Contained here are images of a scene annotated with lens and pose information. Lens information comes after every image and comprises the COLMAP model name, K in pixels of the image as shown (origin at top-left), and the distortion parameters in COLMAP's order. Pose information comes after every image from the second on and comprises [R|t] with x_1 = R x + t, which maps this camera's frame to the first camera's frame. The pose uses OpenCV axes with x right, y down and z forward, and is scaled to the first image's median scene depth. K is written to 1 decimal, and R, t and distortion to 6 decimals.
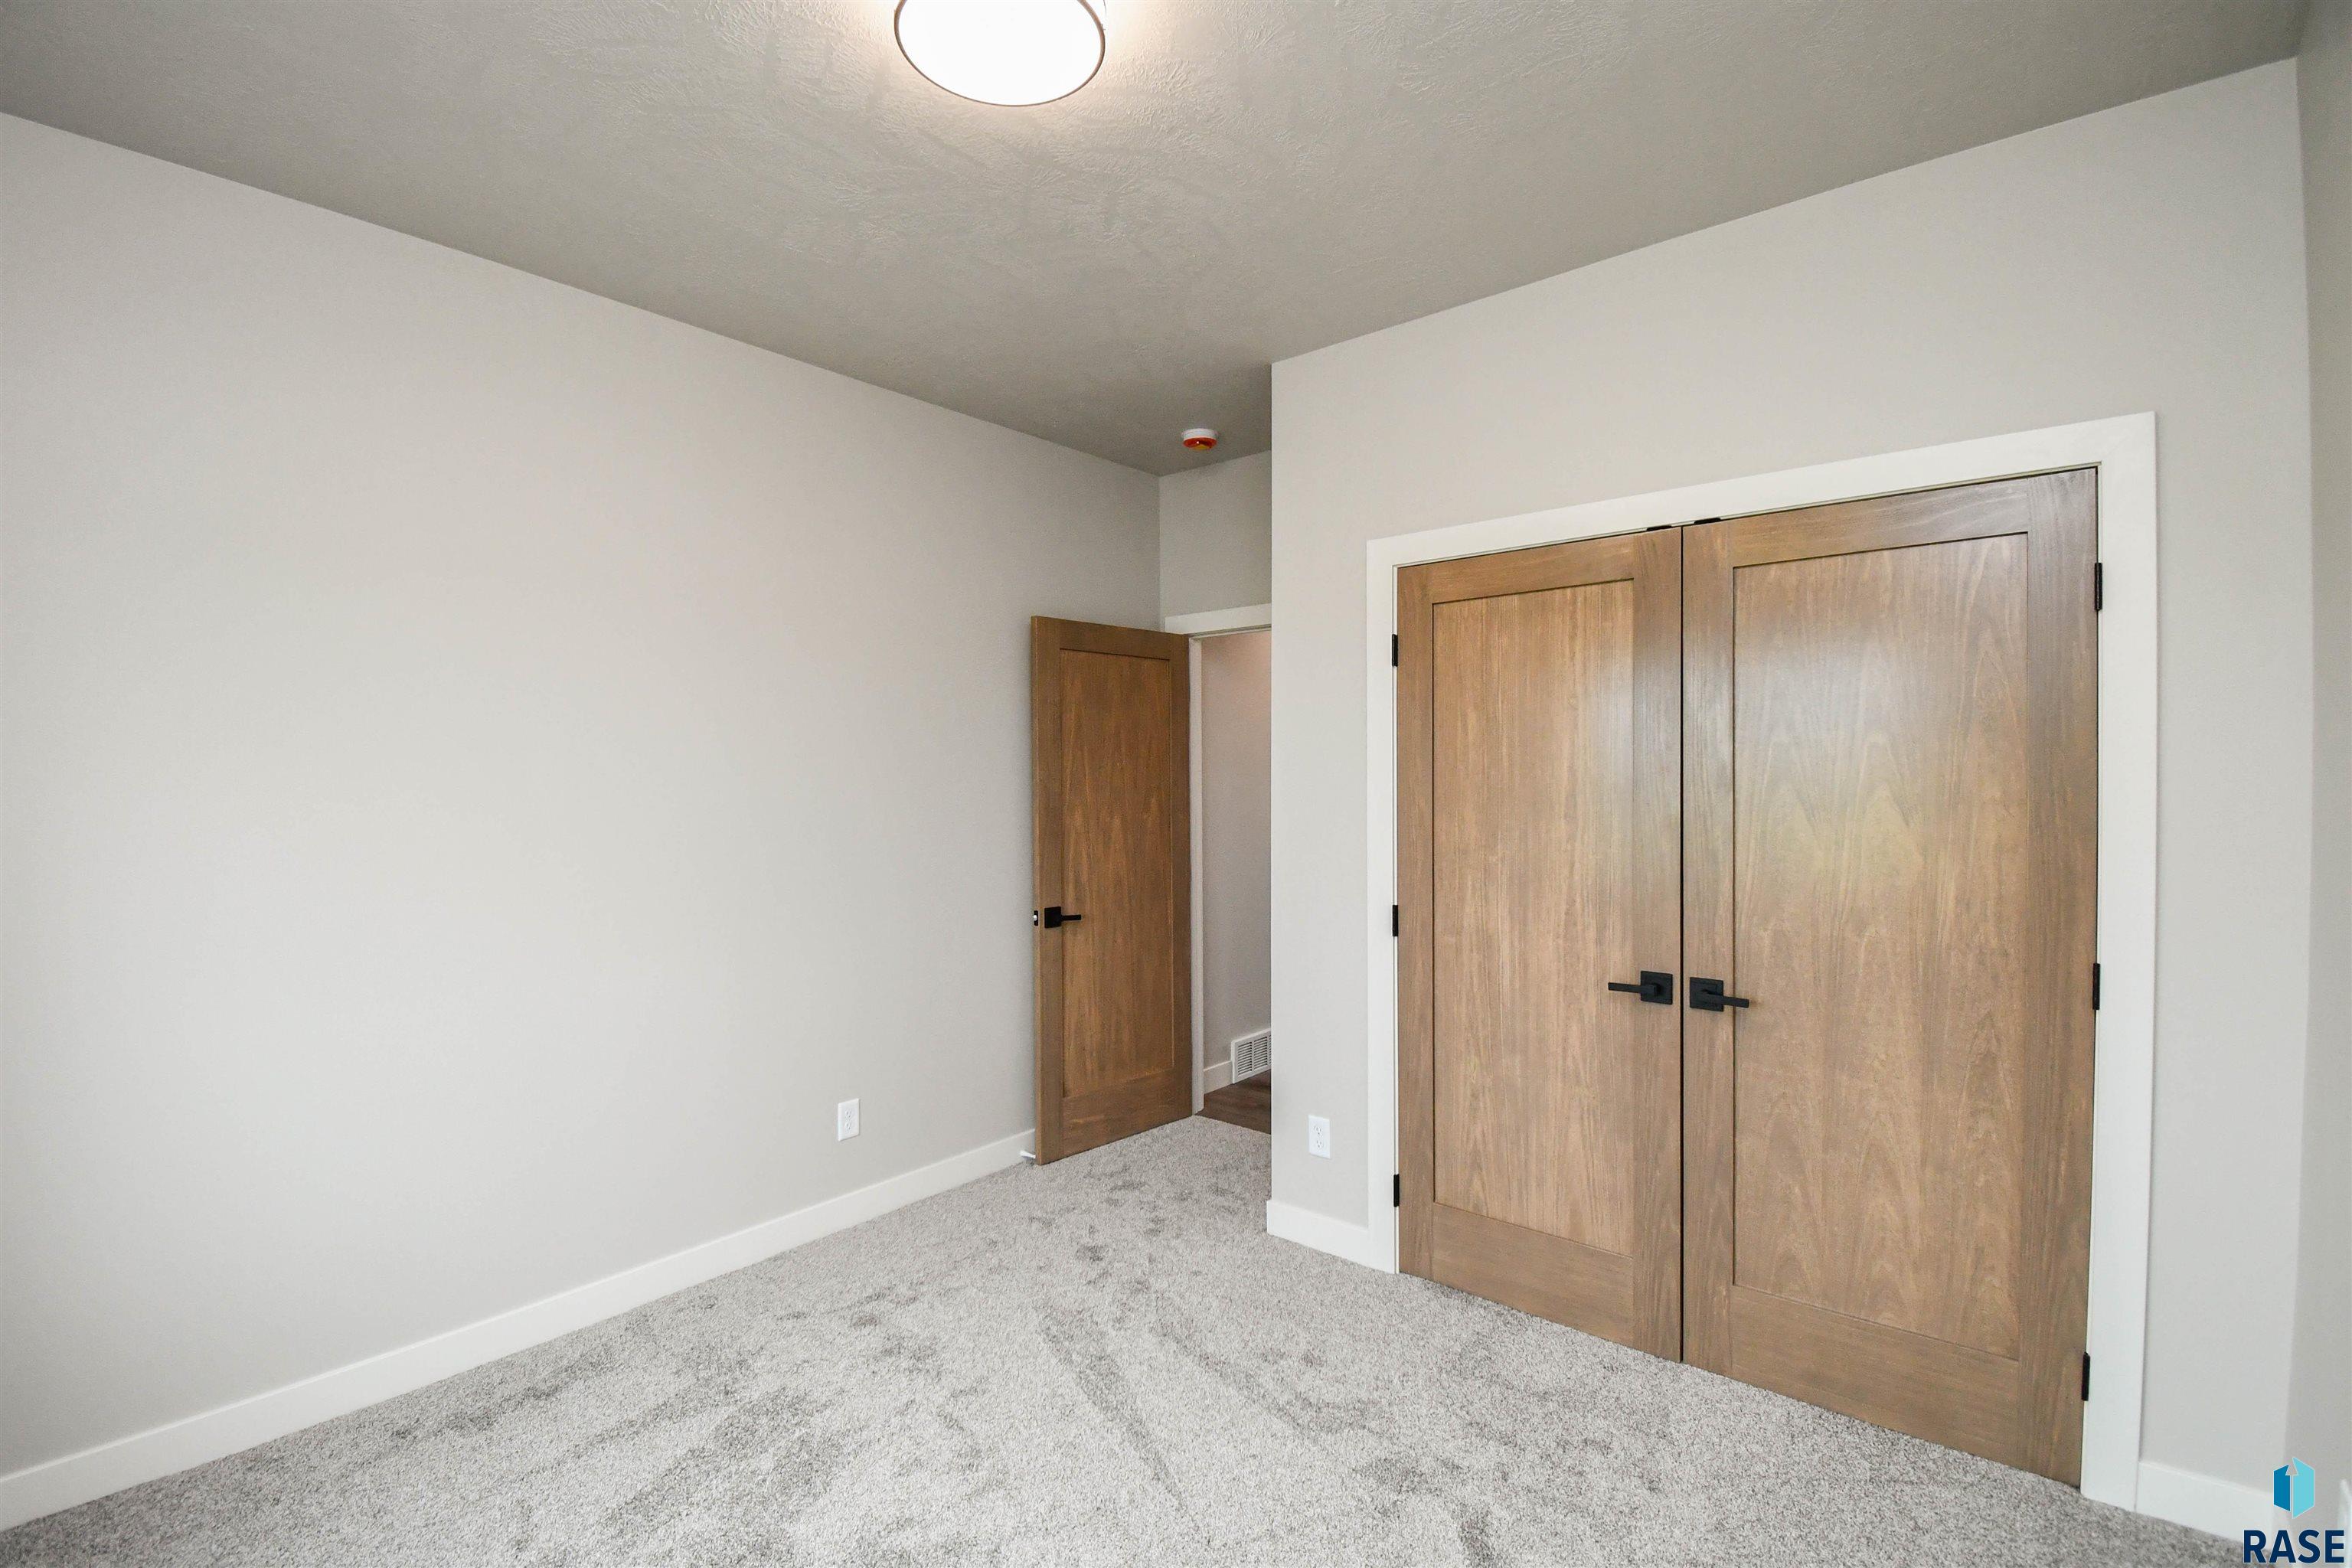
lens RADIAL K [[1072.1, 0, 1172.3], [0, 1072.1, 785.8], [0, 0, 1]] dist [0.019133, -0.024445]
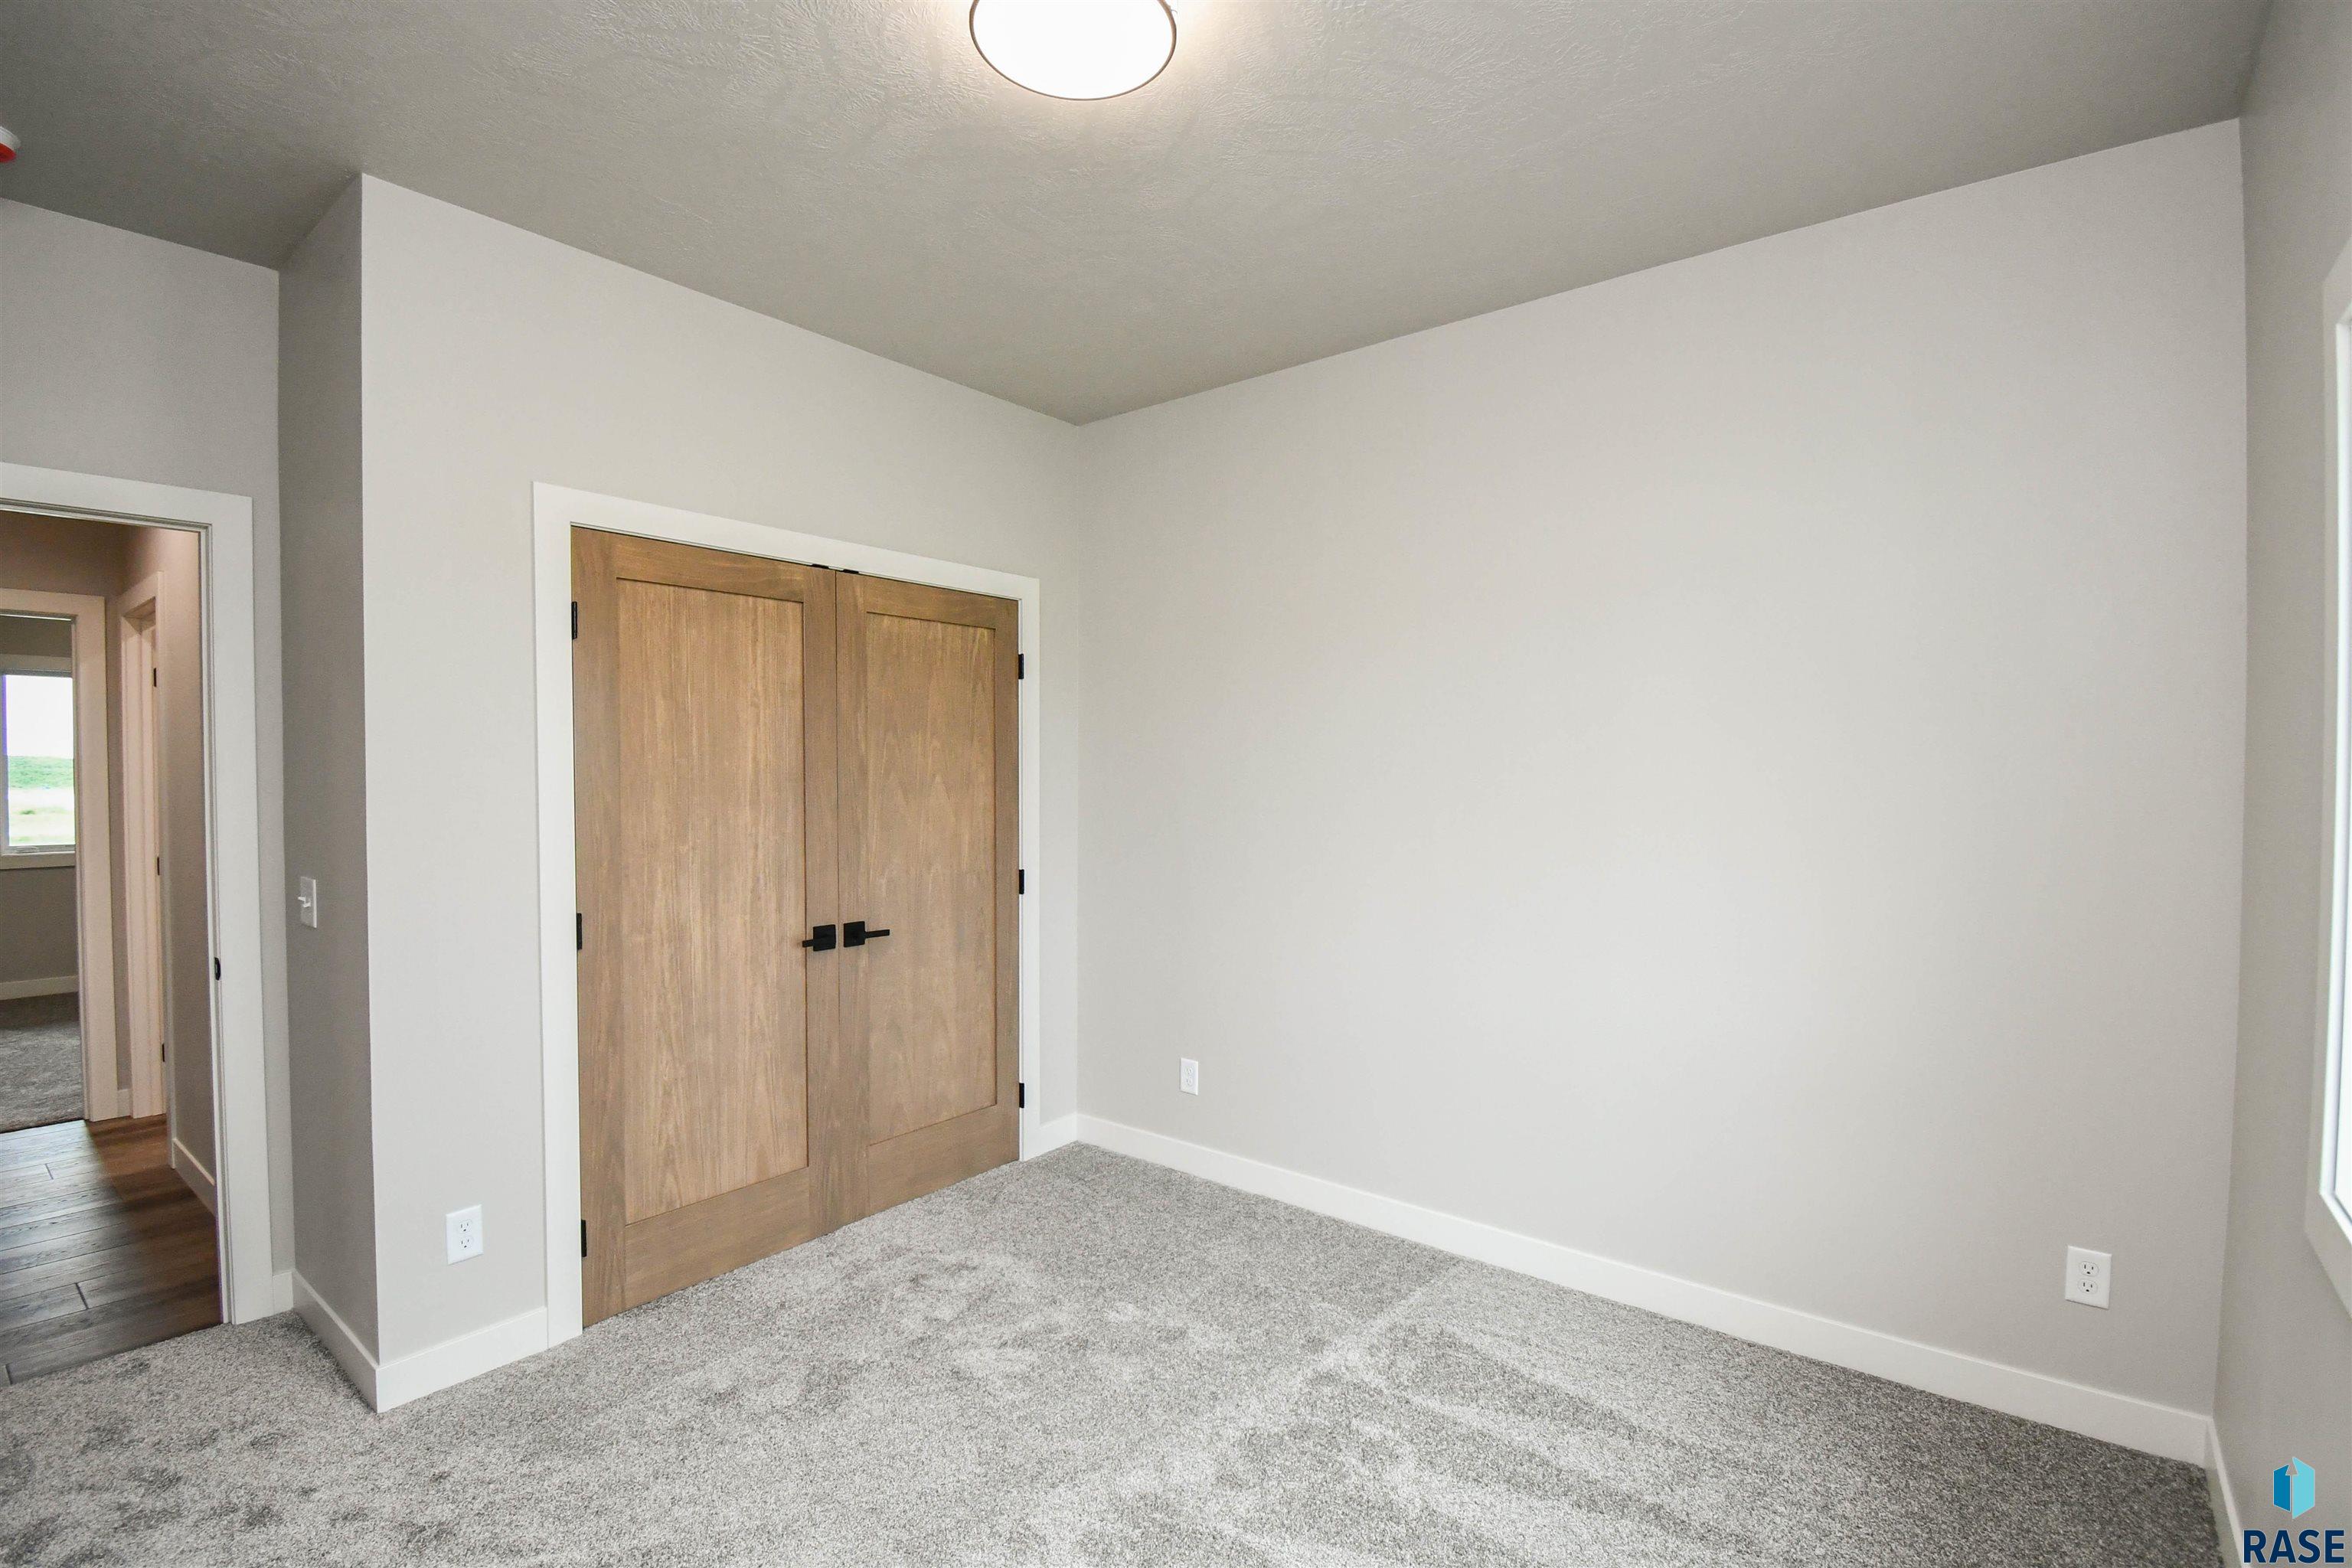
lens RADIAL K [[1072.1, 0, 1172.3], [0, 1072.1, 785.8], [0, 0, 1]] dist [0.019133, -0.024445]
pose [[-0.038647, -0.010521, 0.999198, -0.759567], [0.007301, 0.999915, 0.010811, 0.001891], [-0.999226, 0.007713, -0.038567, 0.612101]]
